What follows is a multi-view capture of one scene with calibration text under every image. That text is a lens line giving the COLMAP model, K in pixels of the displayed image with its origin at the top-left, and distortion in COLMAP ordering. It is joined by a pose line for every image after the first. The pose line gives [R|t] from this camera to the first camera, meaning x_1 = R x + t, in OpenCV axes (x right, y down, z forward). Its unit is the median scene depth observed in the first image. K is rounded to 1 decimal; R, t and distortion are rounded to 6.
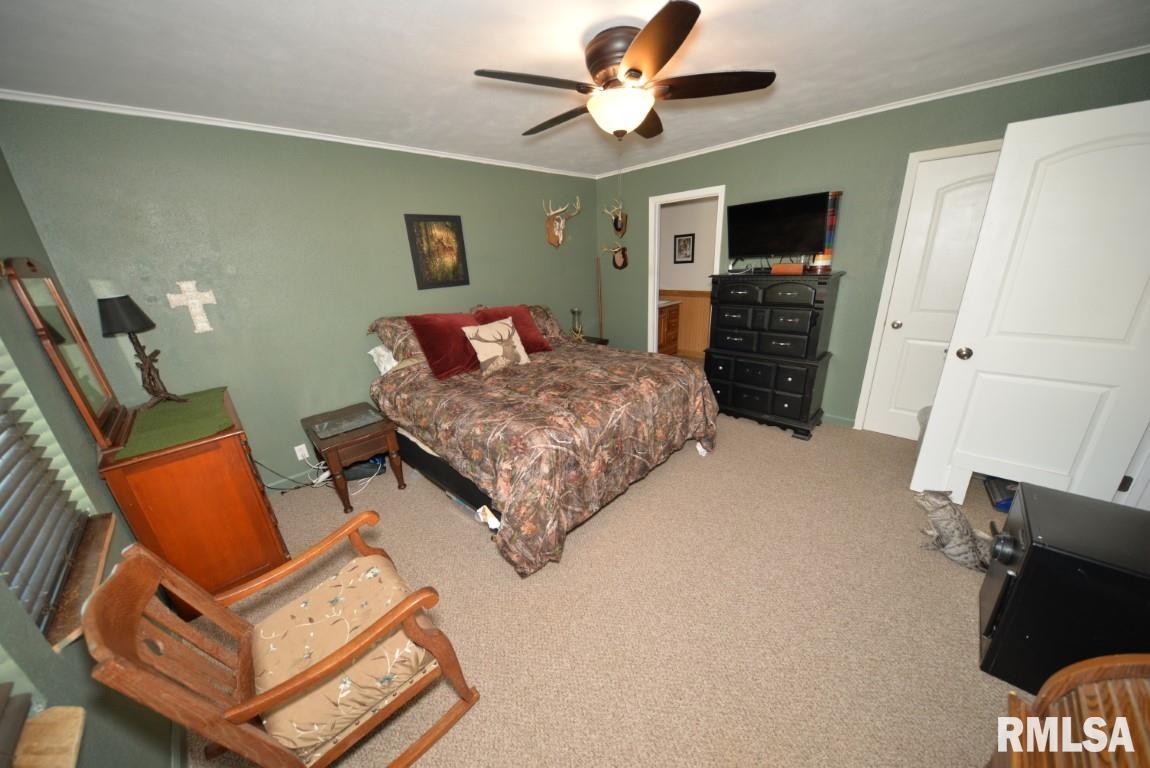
lens RADIAL K [[375.1, 0, 574.4], [0, 375.1, 385.9], [0, 0, 1]] dist [0.002242, -0.004676]
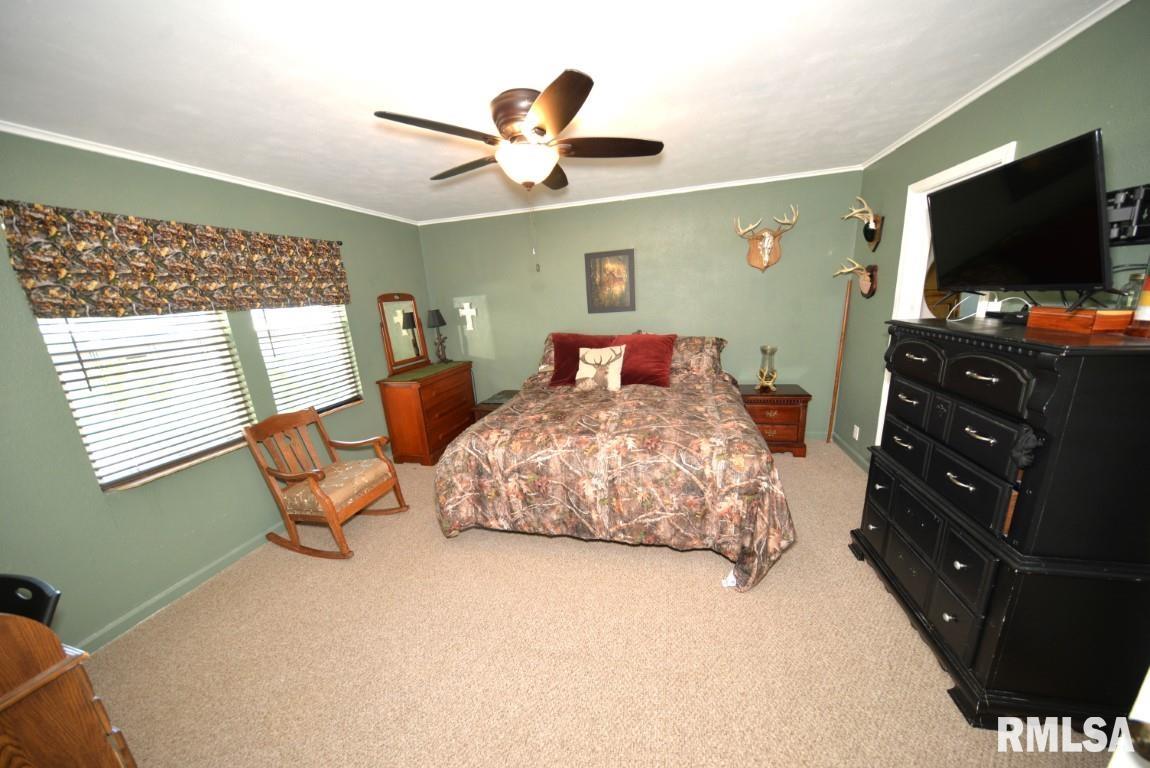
lens RADIAL K [[375.1, 0, 574.4], [0, 375.1, 385.9], [0, 0, 1]] dist [0.002242, -0.004676]
pose [[0.509556, 0.222431, -0.831190, 0.749777], [-0.247725, 0.963031, 0.105846, -0.176021], [0.824005, 0.151972, 0.545820, 0.398593]]
